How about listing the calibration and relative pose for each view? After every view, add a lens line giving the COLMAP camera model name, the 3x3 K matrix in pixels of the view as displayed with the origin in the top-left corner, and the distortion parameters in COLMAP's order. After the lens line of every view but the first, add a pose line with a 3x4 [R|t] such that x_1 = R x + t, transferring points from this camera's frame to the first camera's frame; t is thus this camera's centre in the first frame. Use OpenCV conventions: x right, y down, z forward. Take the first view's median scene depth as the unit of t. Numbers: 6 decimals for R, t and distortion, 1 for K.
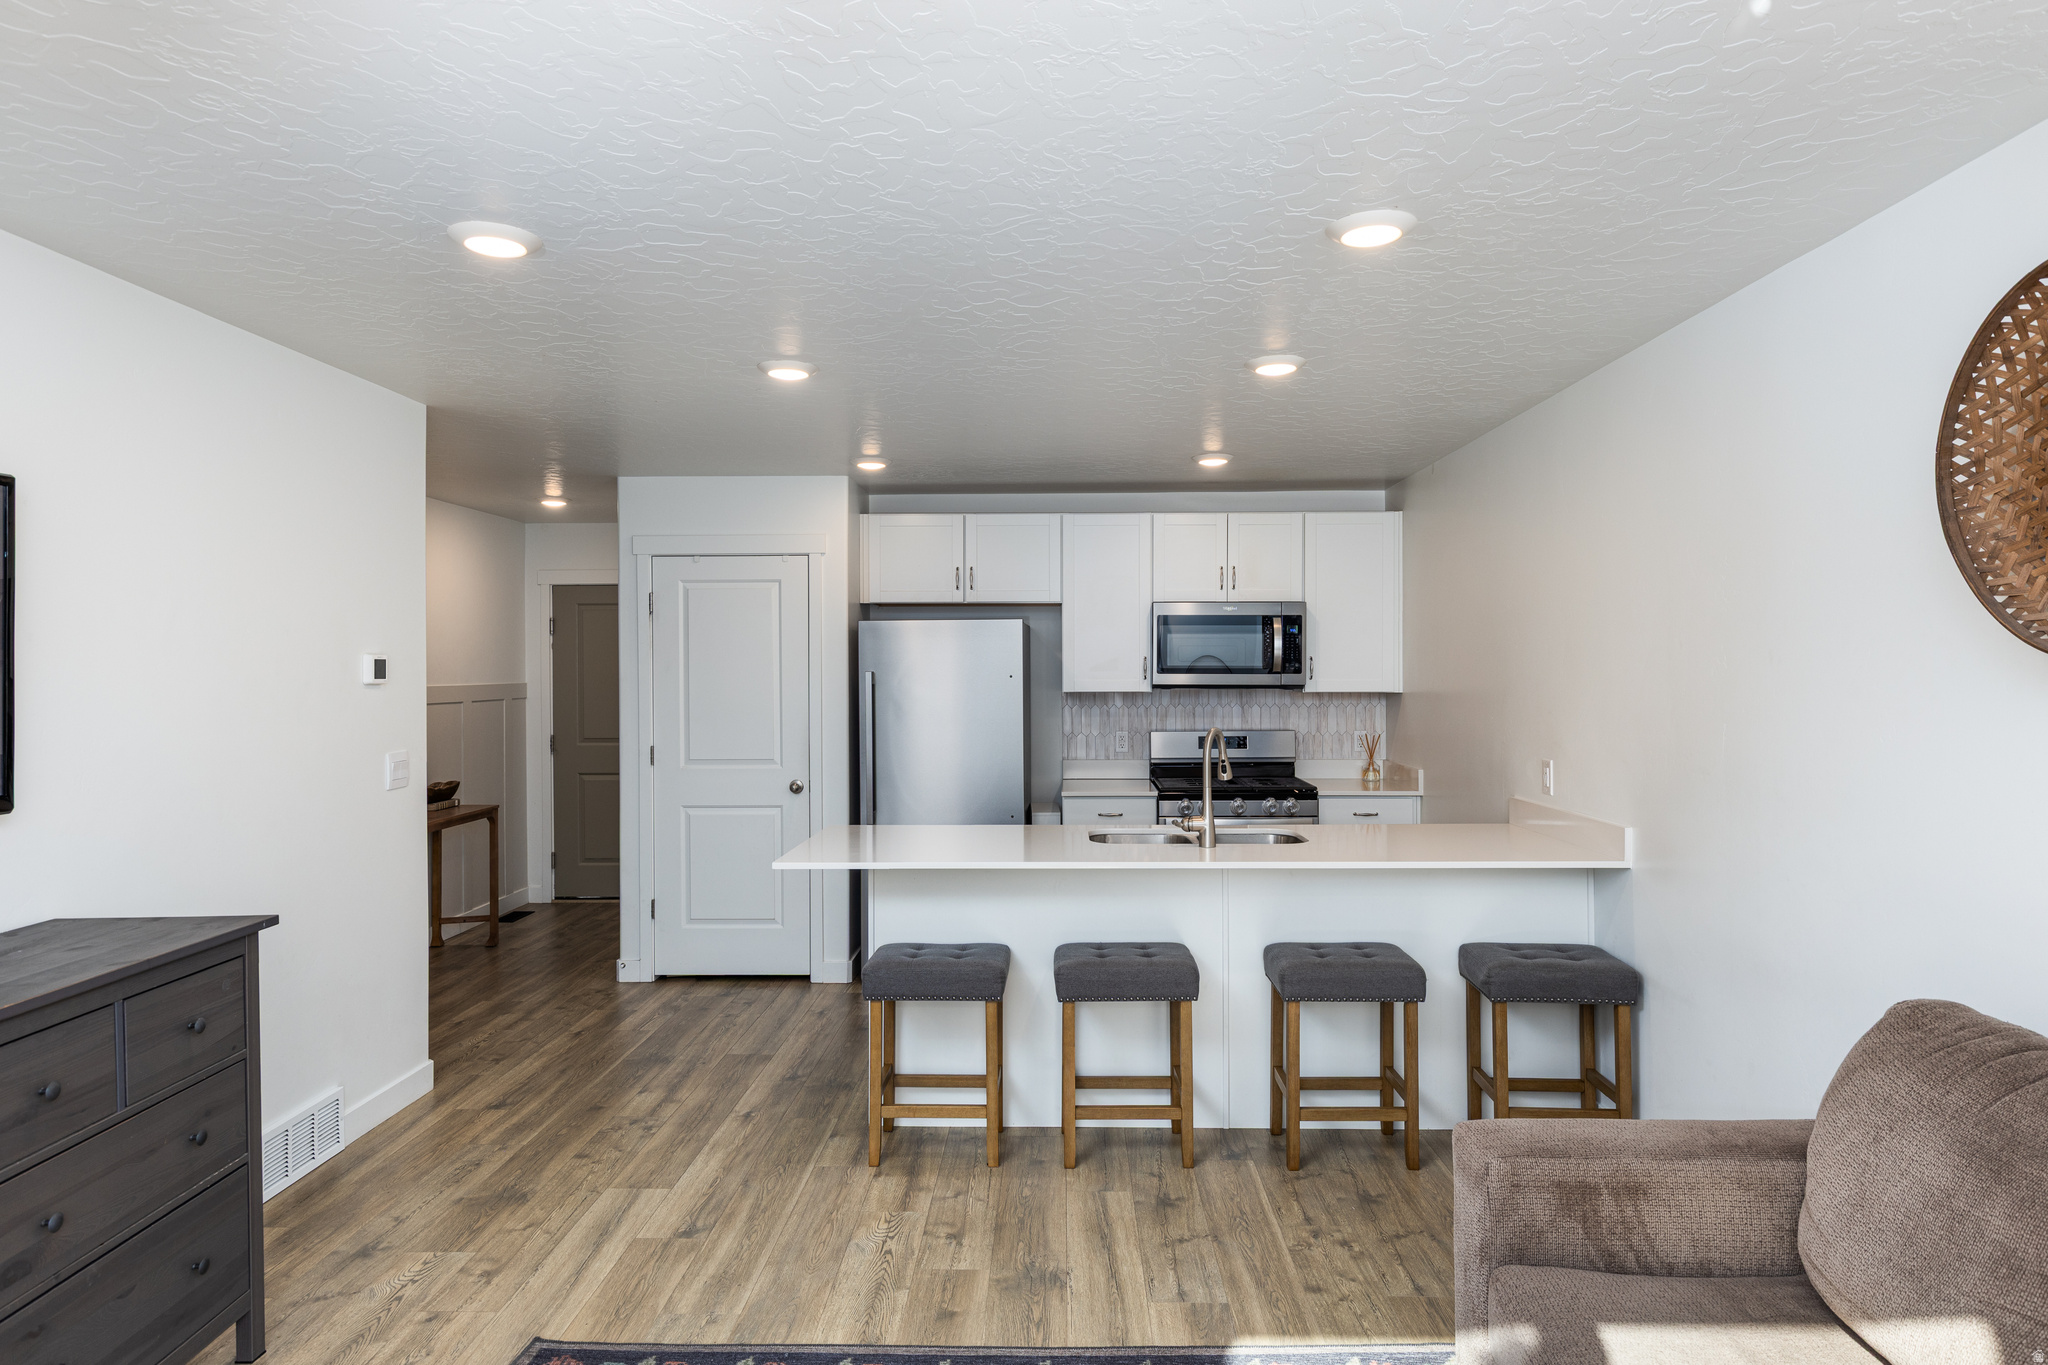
lens RADIAL K [[1157.6, 0, 1040.8], [0, 1157.6, 689.8], [0, 0, 1]] dist [0.001539, -0.000441]
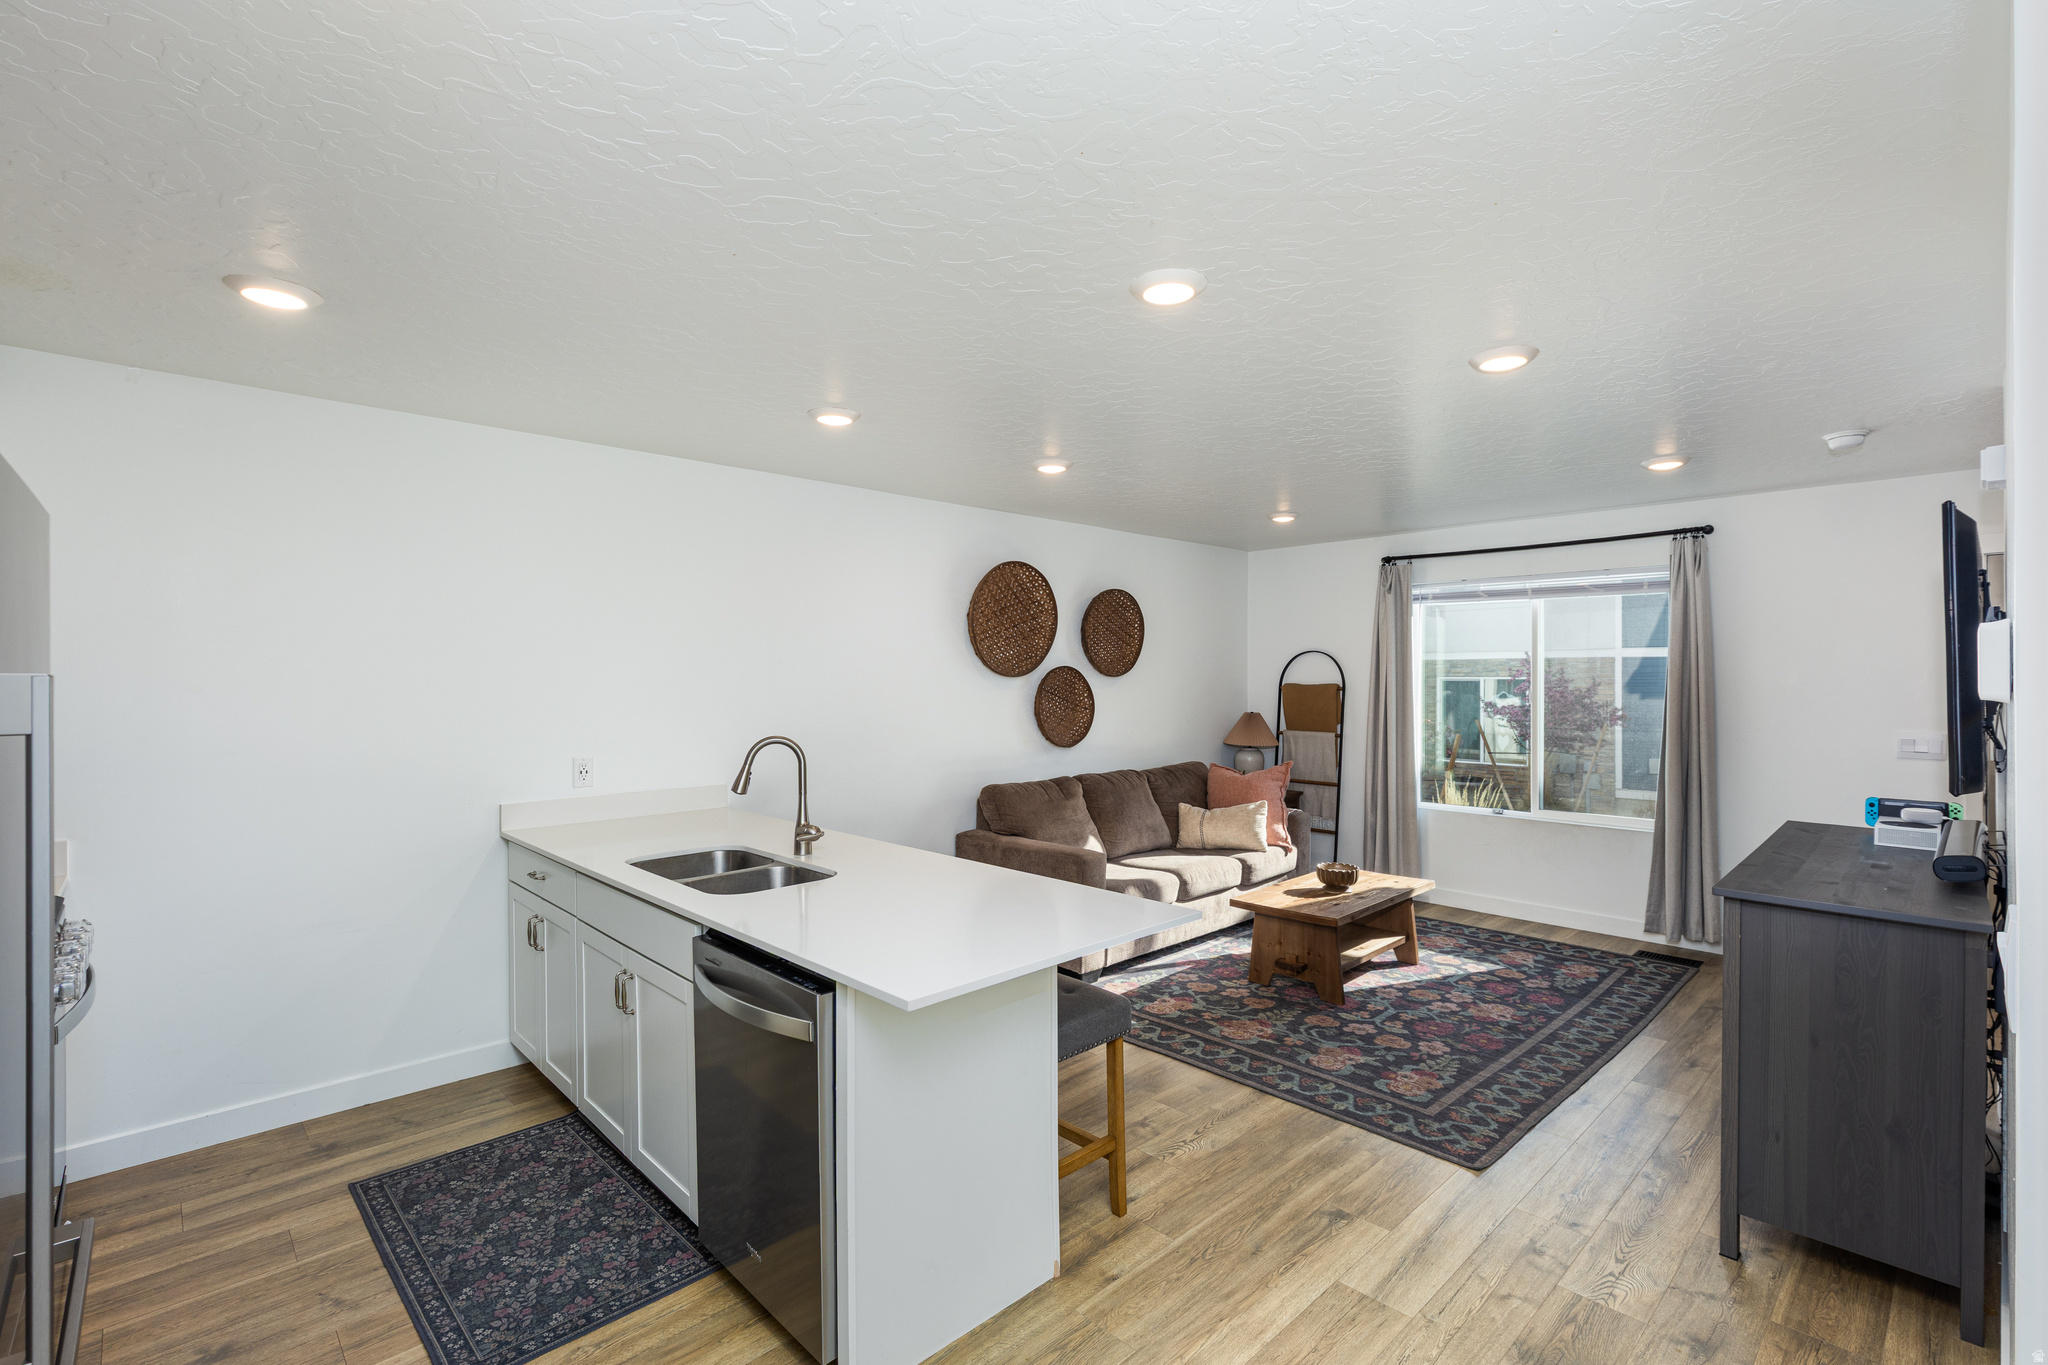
lens RADIAL K [[928.8, 0, 1042.0], [0, 928.8, 678.6], [0, 0, 1]] dist [-0.001336, -0.000106]
pose [[-0.712293, 0.005261, 0.701863, -0.392075], [0.015304, 0.999851, 0.008038, -0.011725], [-0.701716, 0.016467, -0.712267, 0.991265]]
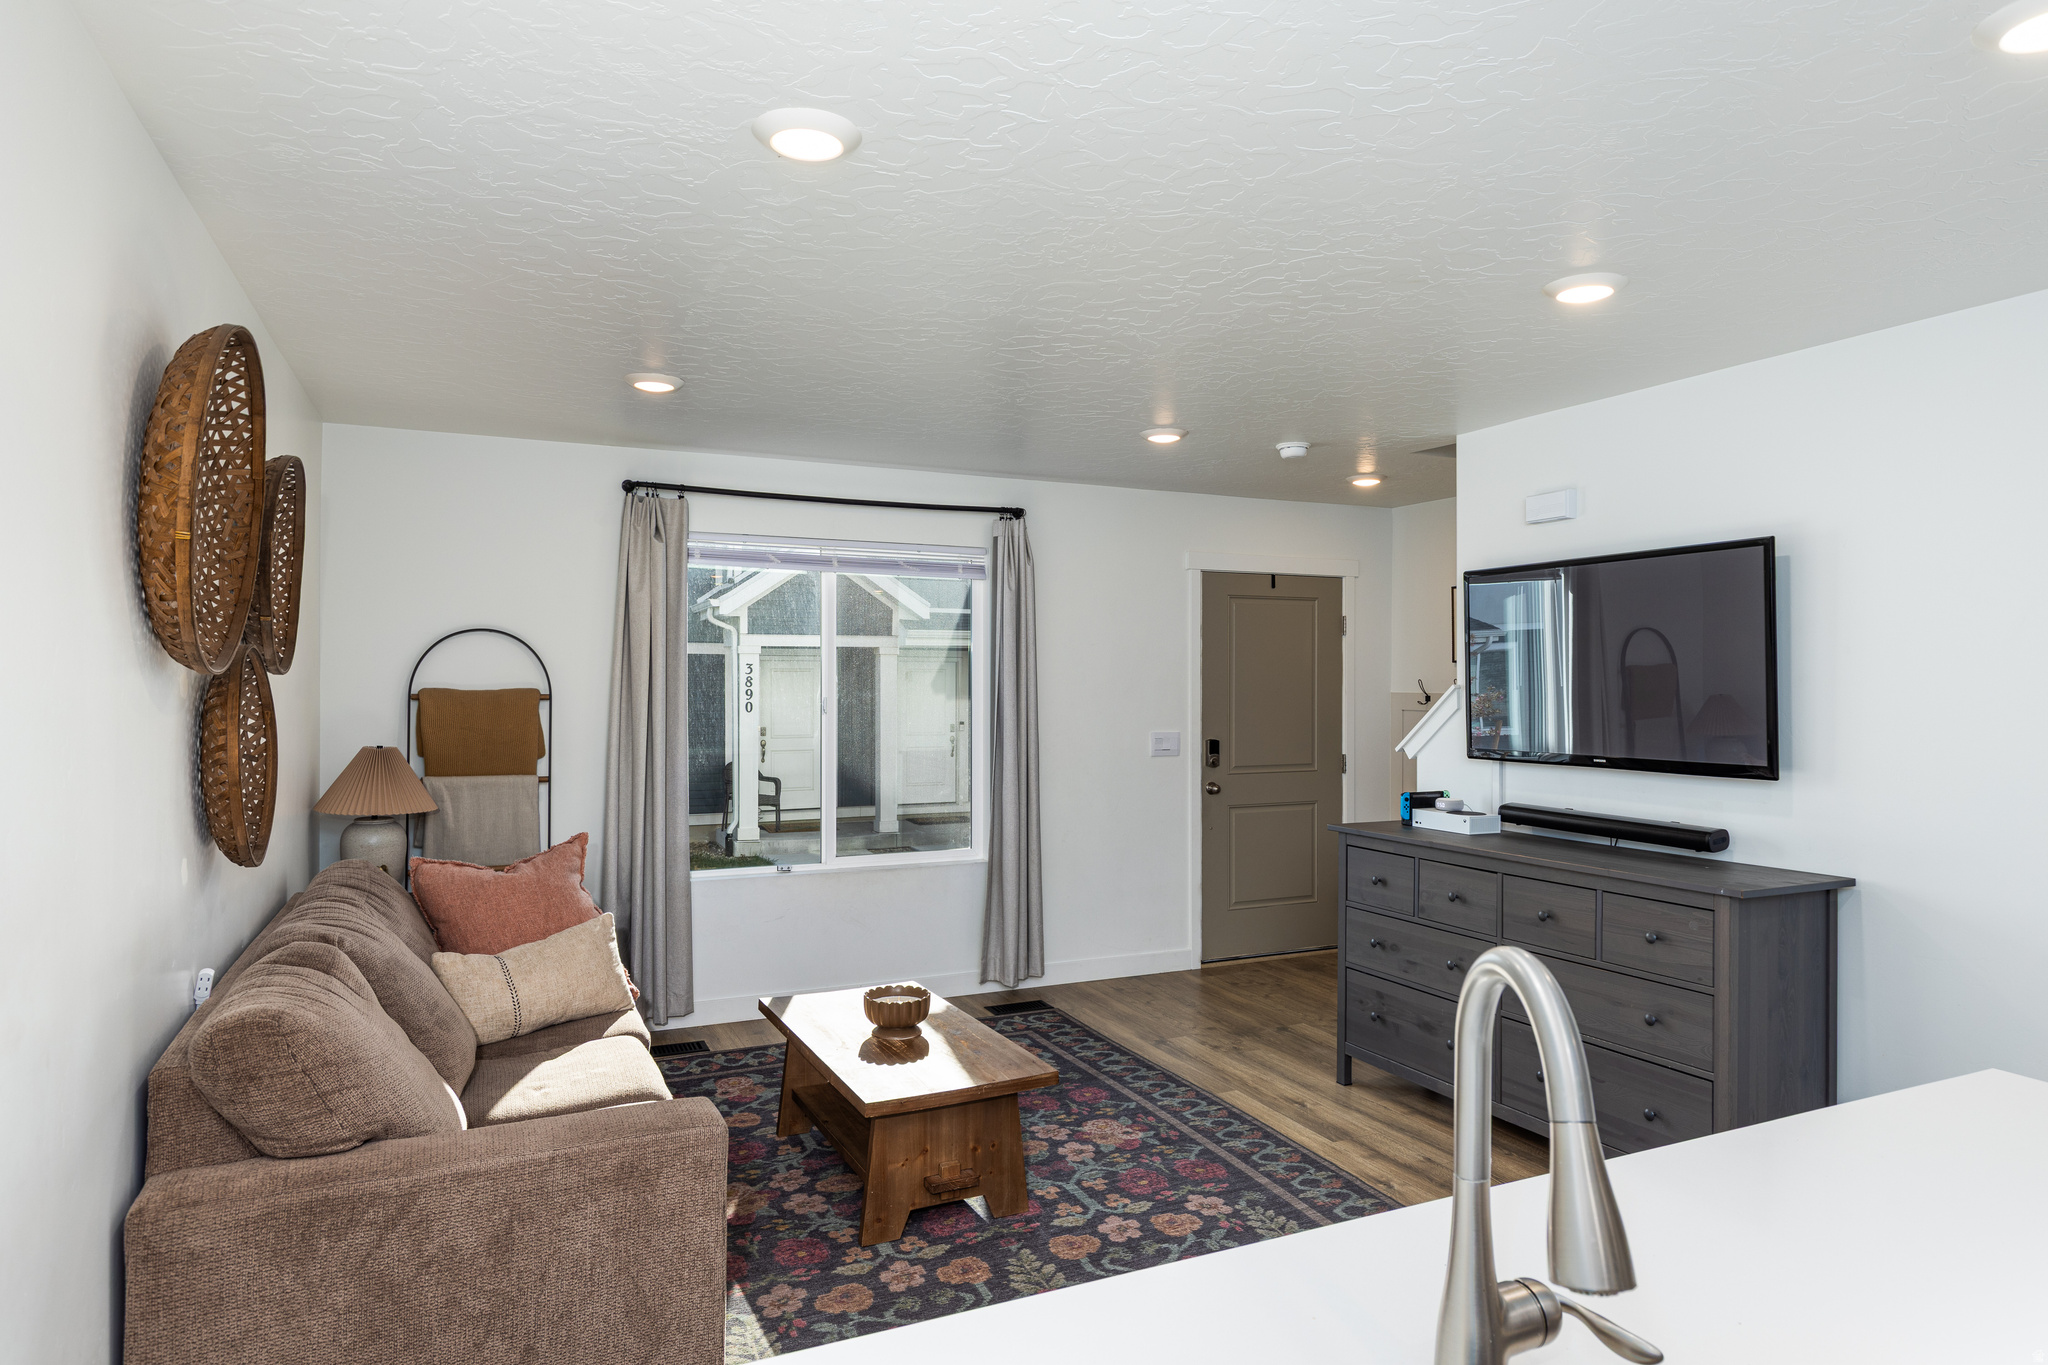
lens RADIAL K [[1196.6, 0, 1031.4], [0, 1196.6, 671.2], [0, 0, 1]] dist [0.004802, 0.000569]
pose [[-0.895414, -0.000349, -0.445235, 0.235371], [-0.006358, 0.999908, 0.012004, -0.015213], [0.445190, 0.013579, -0.895333, 0.823078]]
